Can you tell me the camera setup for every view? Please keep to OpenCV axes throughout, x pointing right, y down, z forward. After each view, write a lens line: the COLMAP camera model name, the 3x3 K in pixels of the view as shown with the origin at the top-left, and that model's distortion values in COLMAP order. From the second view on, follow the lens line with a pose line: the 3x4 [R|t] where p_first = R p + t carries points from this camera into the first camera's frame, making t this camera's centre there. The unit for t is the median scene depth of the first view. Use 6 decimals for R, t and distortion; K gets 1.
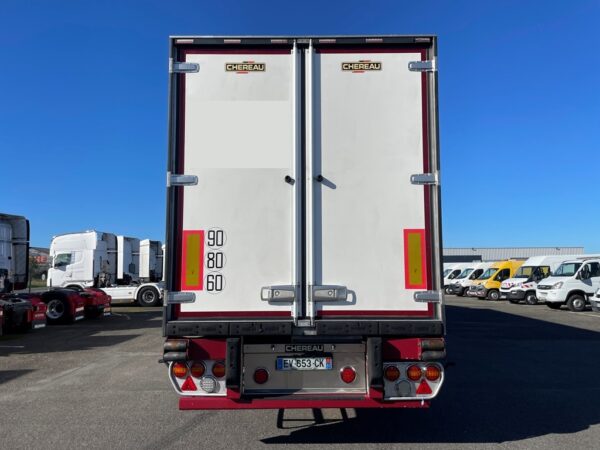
lens RADIAL K [[460.3, 0, 300.0], [0, 460.3, 225.0], [0, 0, 1]] dist [0.033589, -0.005174]
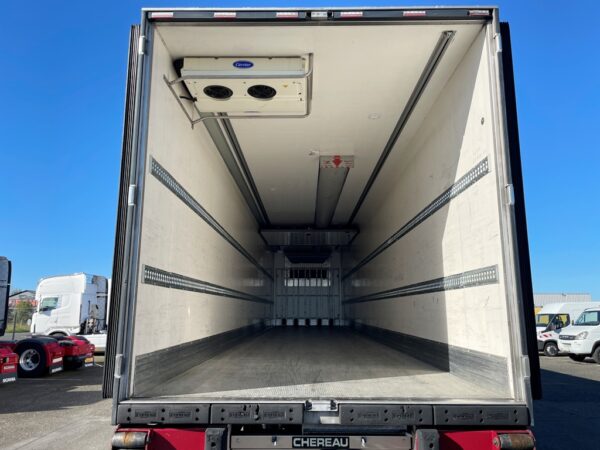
lens RADIAL K [[460.3, 0, 300.0], [0, 460.3, 225.0], [0, 0, 1]] dist [0.033589, -0.005174]
pose [[0.999982, 0.005638, 0.002166, -0.016481], [-0.005408, 0.995474, -0.094883, 0.009253], [-0.002691, 0.094870, 0.995486, 0.197067]]
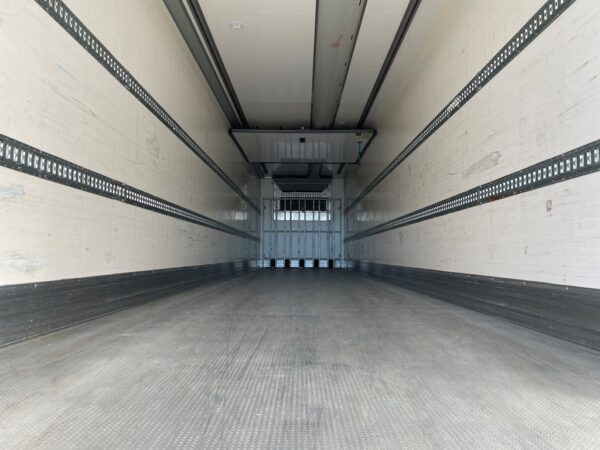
lens RADIAL K [[460.3, 0, 300.0], [0, 460.3, 225.0], [0, 0, 1]] dist [0.033589, -0.005174]
pose [[0.999917, 0.008748, 0.009505, 0.003595], [-0.008966, 0.999693, 0.023117, 0.077743], [-0.009299, -0.023200, 0.999688, 0.695118]]
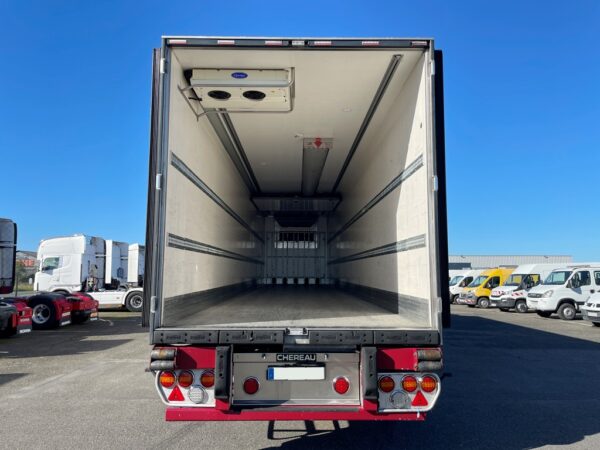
lens RADIAL K [[460.0, 0, 294.7], [0, 460.0, 222.4], [0, 0, 1]] dist [0.030324, -0.005168]
pose [[0.999899, 0.009716, 0.010328, -0.004707], [-0.009523, 0.999782, -0.018584, 0.001119], [-0.010507, 0.018484, 0.999774, 0.018891]]
